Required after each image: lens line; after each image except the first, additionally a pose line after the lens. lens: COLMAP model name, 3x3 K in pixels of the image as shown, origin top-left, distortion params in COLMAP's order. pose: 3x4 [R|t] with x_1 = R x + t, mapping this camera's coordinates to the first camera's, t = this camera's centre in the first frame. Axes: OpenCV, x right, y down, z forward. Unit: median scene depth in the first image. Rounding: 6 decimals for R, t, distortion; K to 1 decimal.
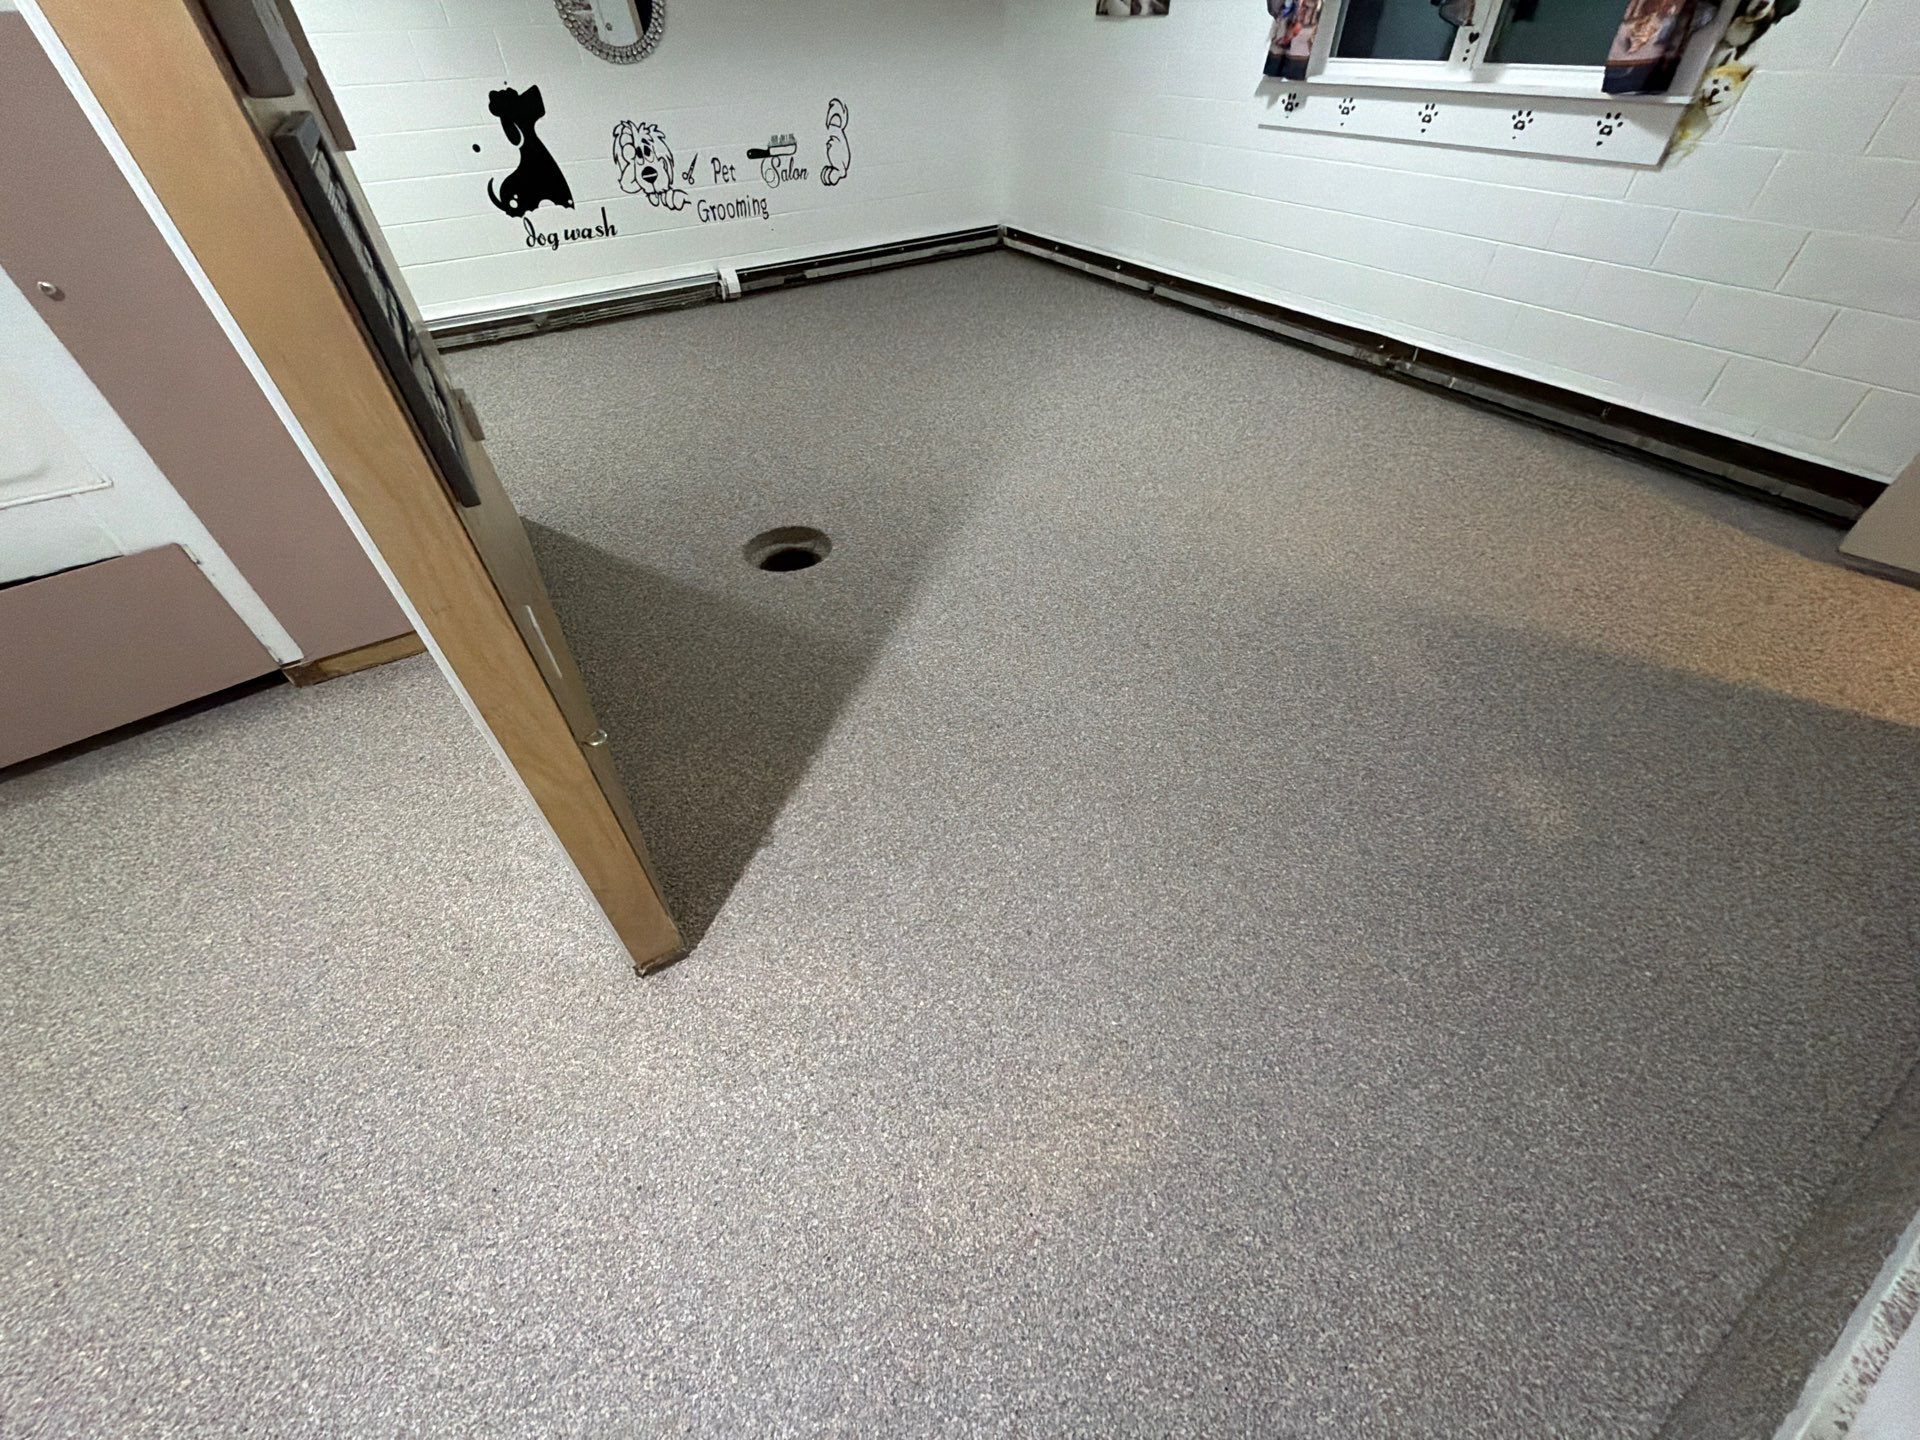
lens RADIAL K [[764.6, 0, 962.1], [0, 764.6, 712.3], [0, 0, 1]] dist [0.001892, 0.000037]
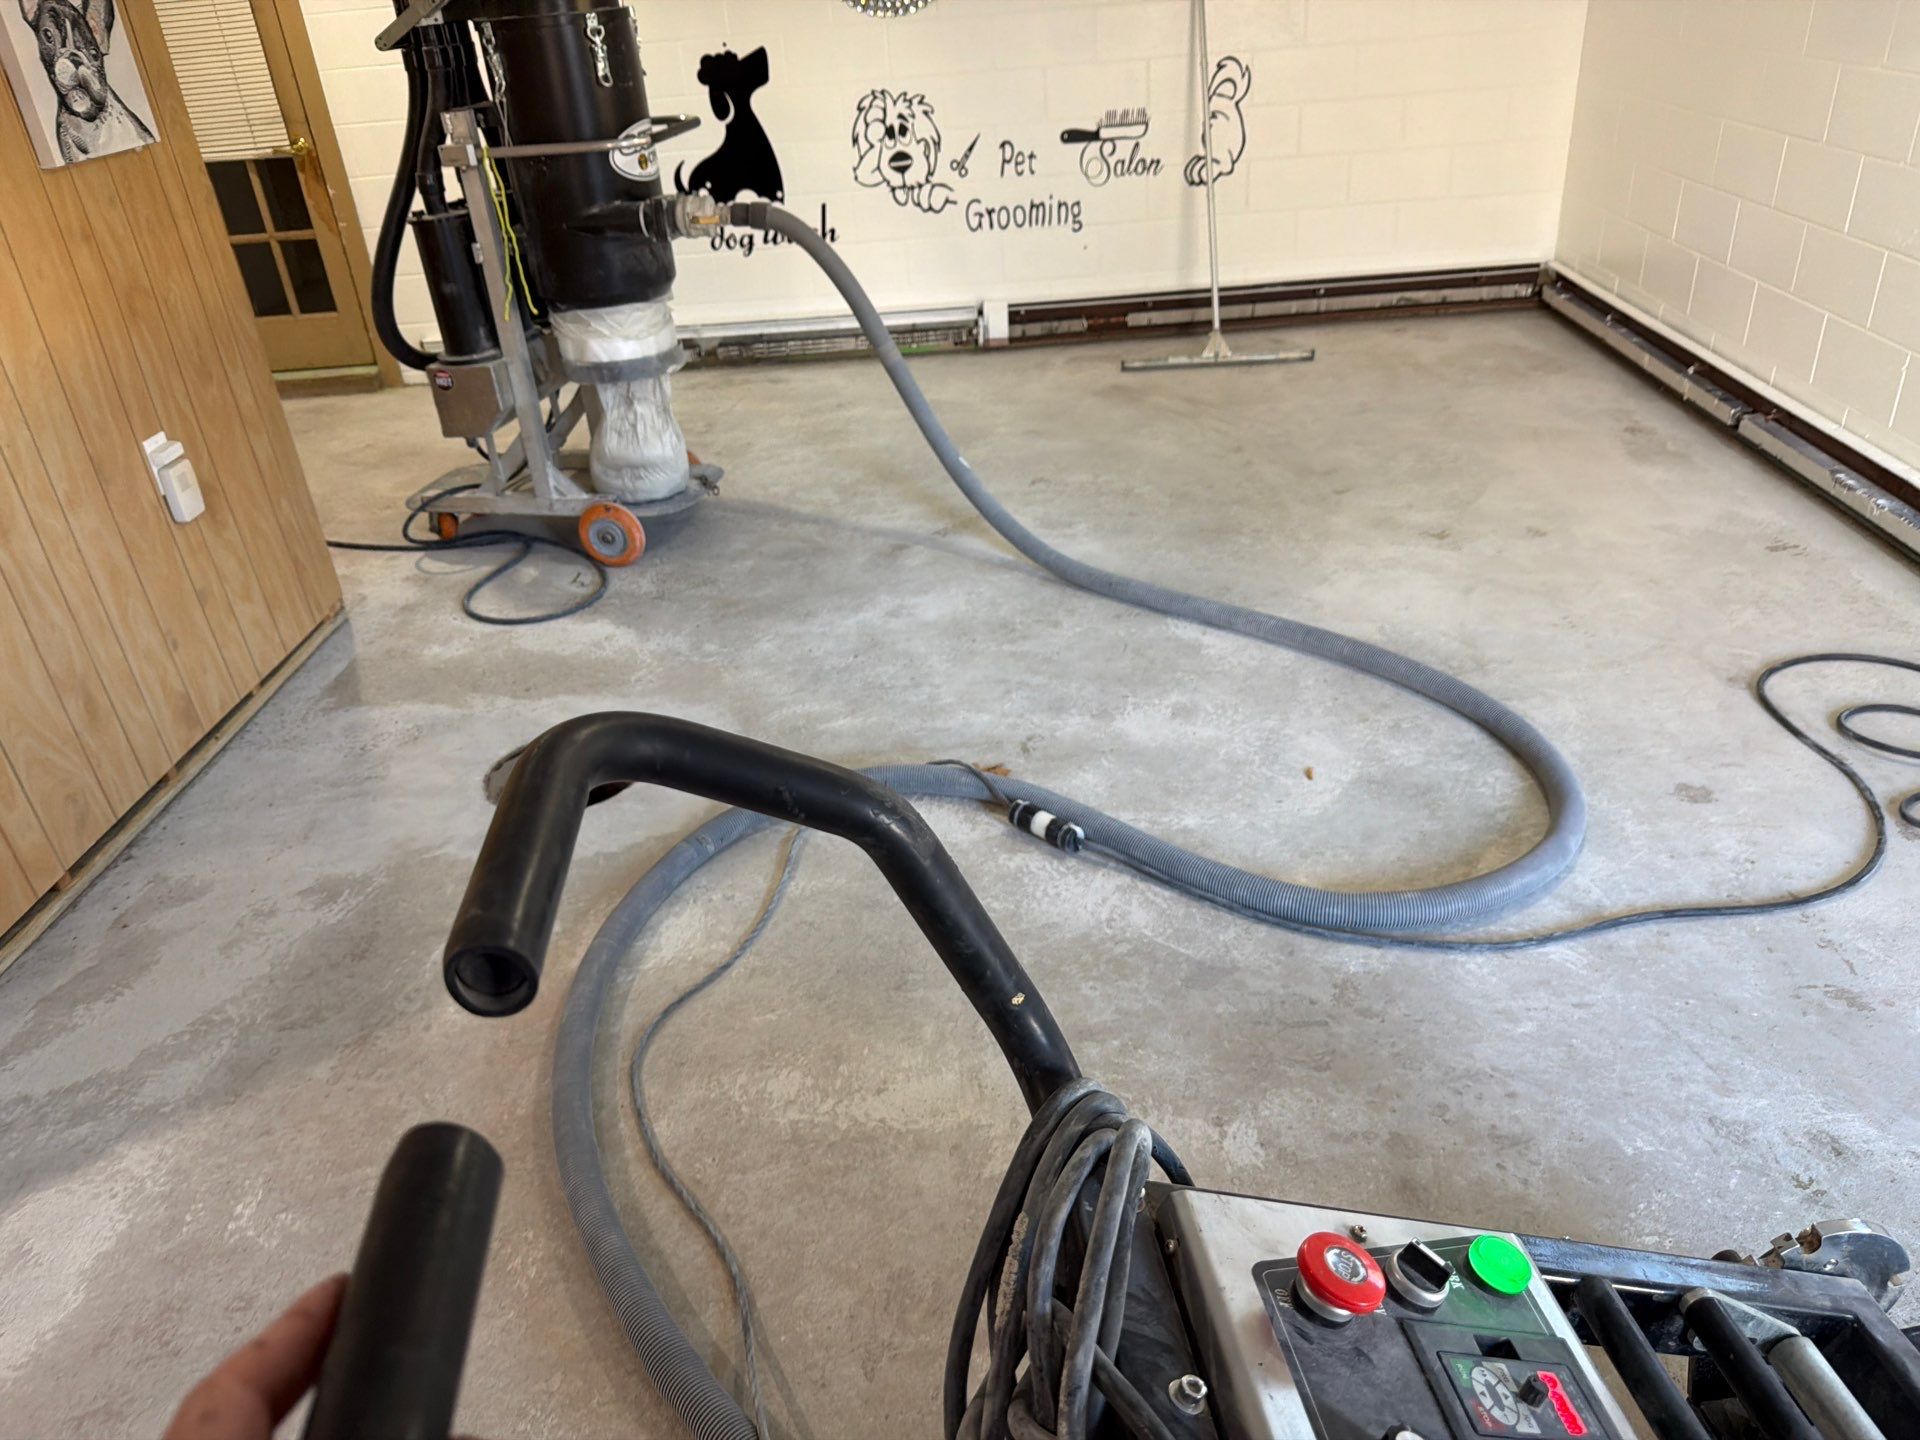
lens RADIAL K [[1376.4, 0, 960.0], [0, 1376.4, 720.0], [0, 0, 1]] dist [0.001584, -0.004271]
pose [[0.832263, 0.239433, -0.500010, 0.323712], [-0.336541, 0.934927, -0.112475, -0.142263], [0.440542, 0.261883, 0.858685, 0.140311]]
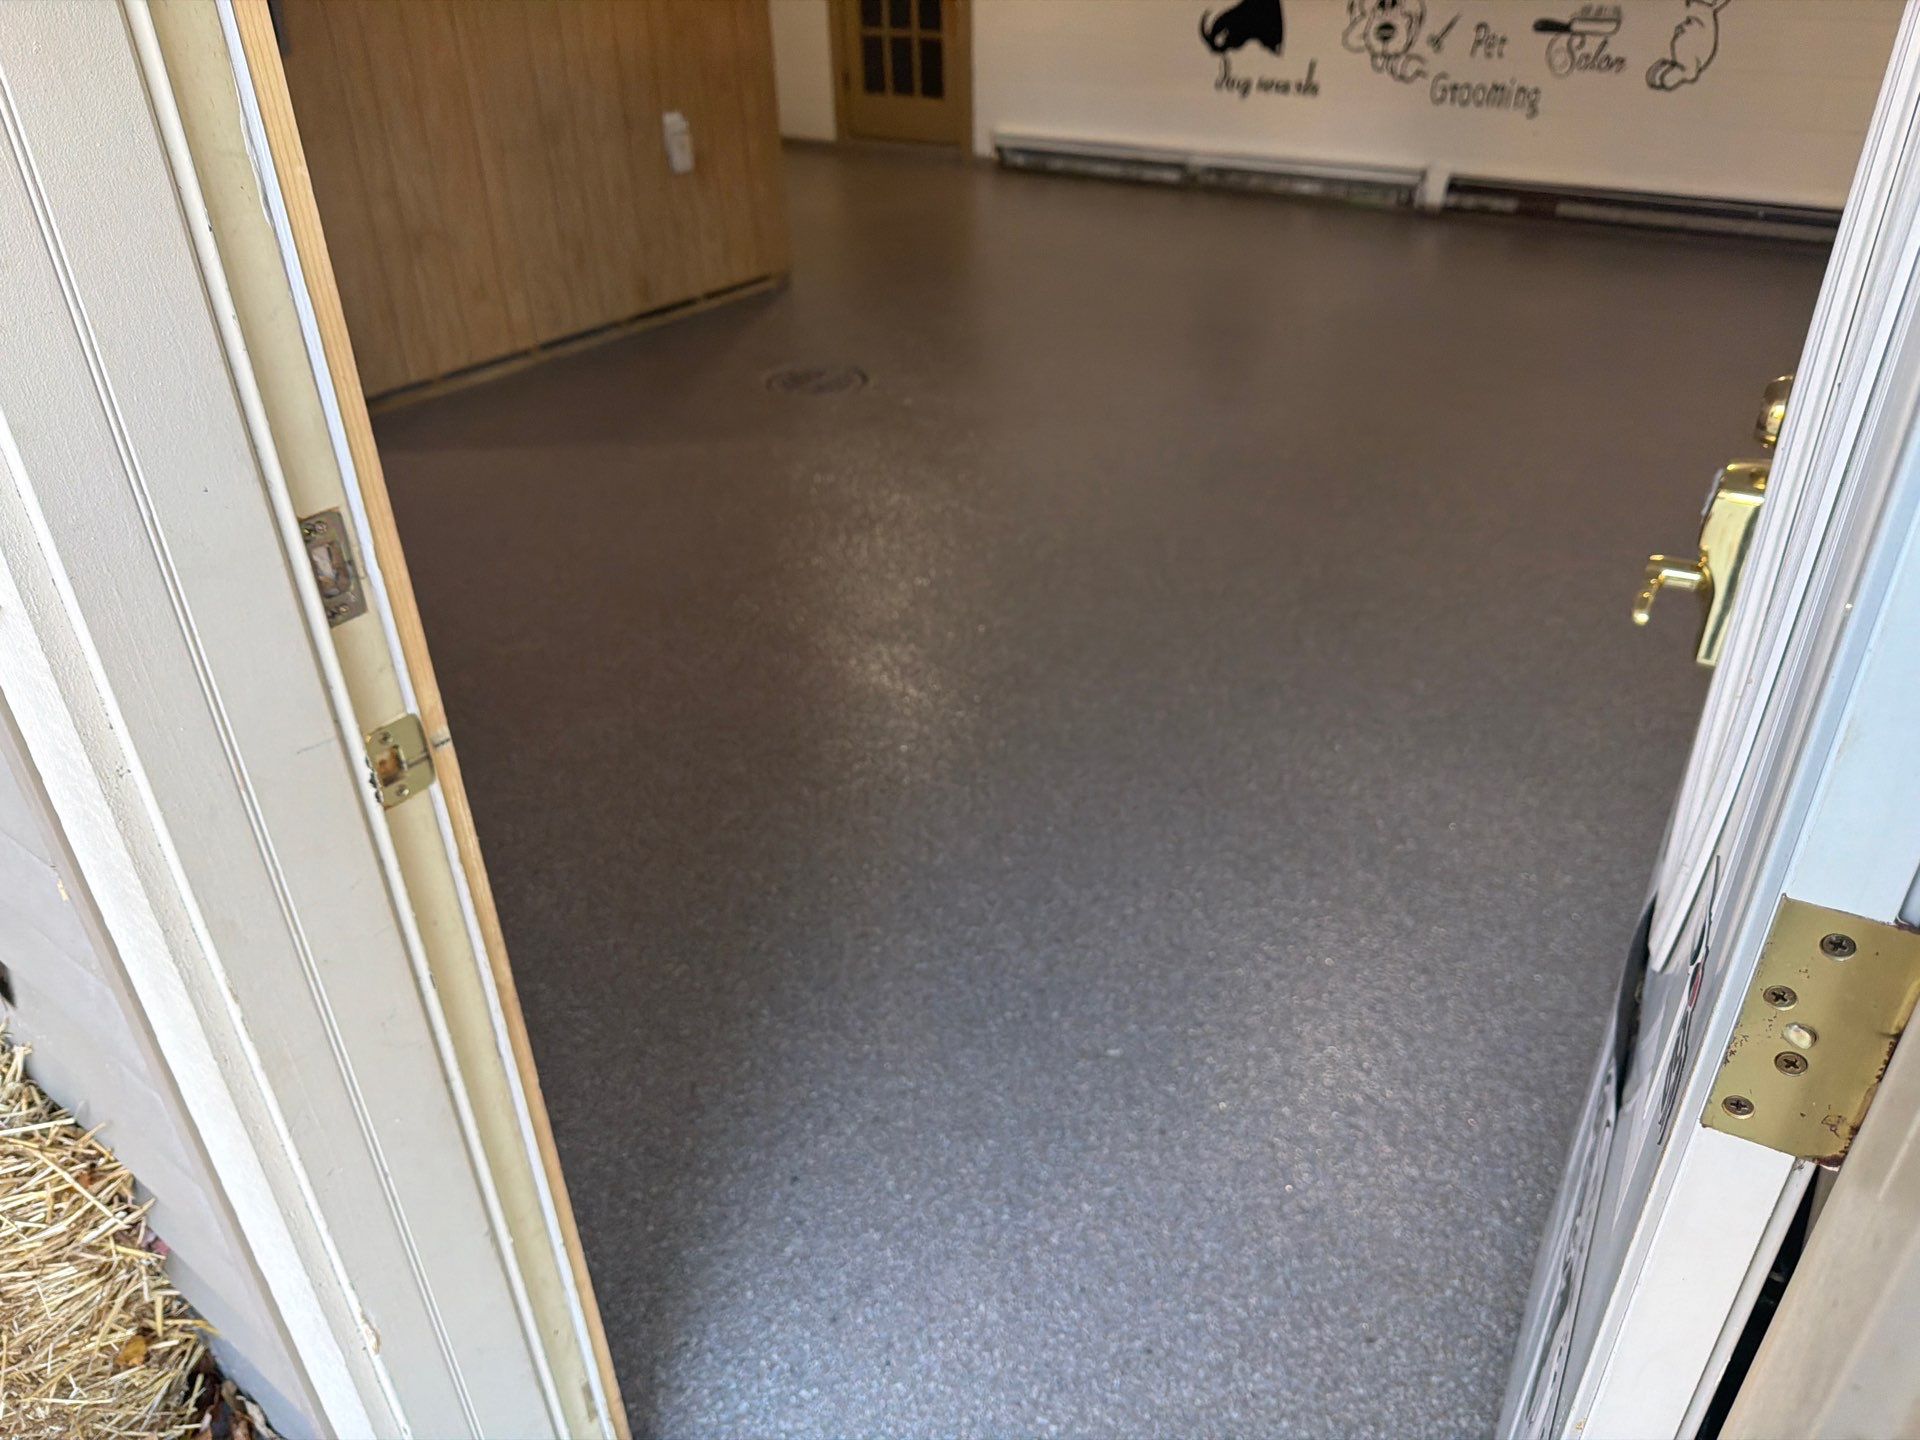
lens RADIAL K [[1389.9, 0, 964.8], [0, 1389.9, 706.2], [0, 0, 1]] dist [-0.006888, -0.009310]
pose [[0.393920, 0.485513, -0.780452, 0.754094], [-0.618600, 0.768061, 0.165577, -0.177342], [0.679824, 0.417564, 0.602893, 0.199073]]
